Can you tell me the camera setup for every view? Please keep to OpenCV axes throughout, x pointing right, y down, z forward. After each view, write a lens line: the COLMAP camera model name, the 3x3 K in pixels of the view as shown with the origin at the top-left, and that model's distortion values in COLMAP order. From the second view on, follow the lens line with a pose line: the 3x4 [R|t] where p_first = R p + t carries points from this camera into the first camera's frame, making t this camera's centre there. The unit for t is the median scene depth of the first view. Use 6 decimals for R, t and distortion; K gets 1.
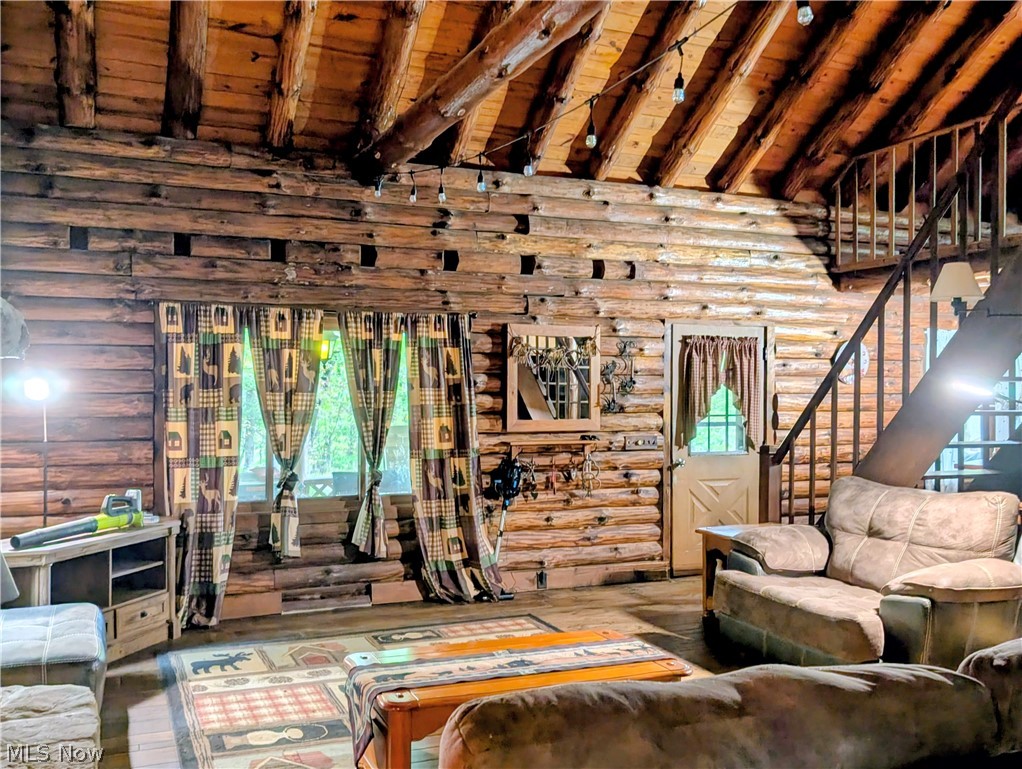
lens RADIAL K [[958.2, 0, 510.8], [0, 958.2, 388.8], [0, 0, 1]] dist [0.088198, -0.143704]
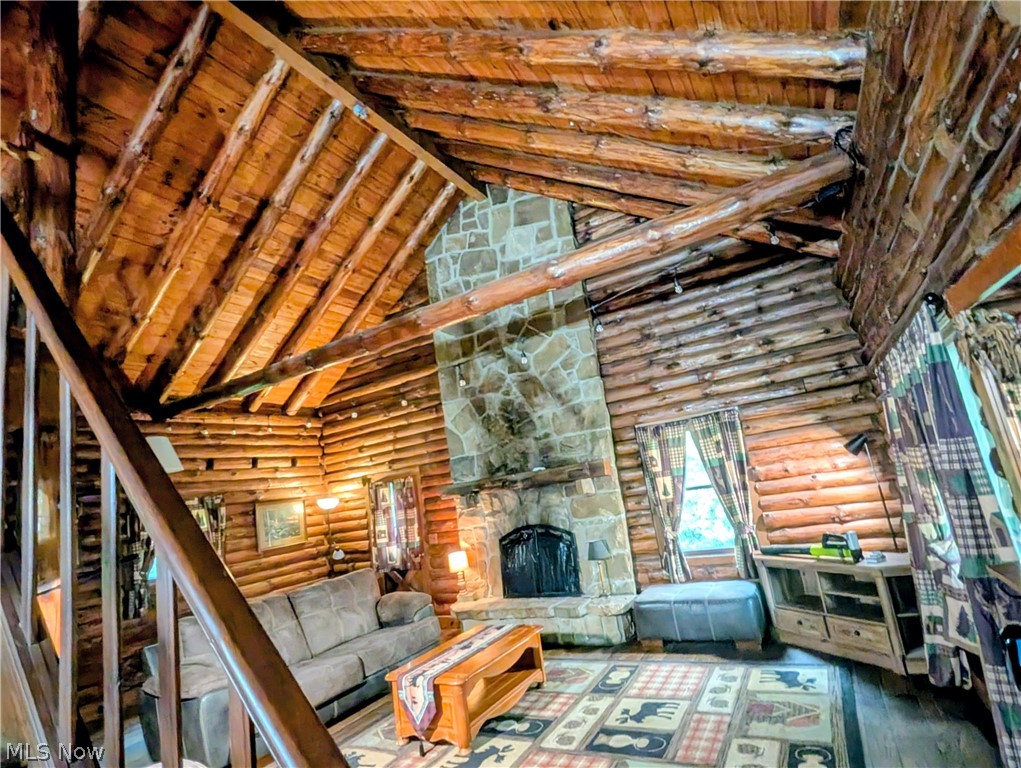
lens RADIAL K [[517.8, 0, 510.5], [0, 517.8, 384.0], [0, 0, 1]] dist [0.011496, -0.000208]
pose [[-0.789488, -0.014960, -0.613583, 0.464852], [0.140172, 0.968888, -0.203980, -0.009210], [0.597545, -0.247047, -0.762829, 1.541908]]
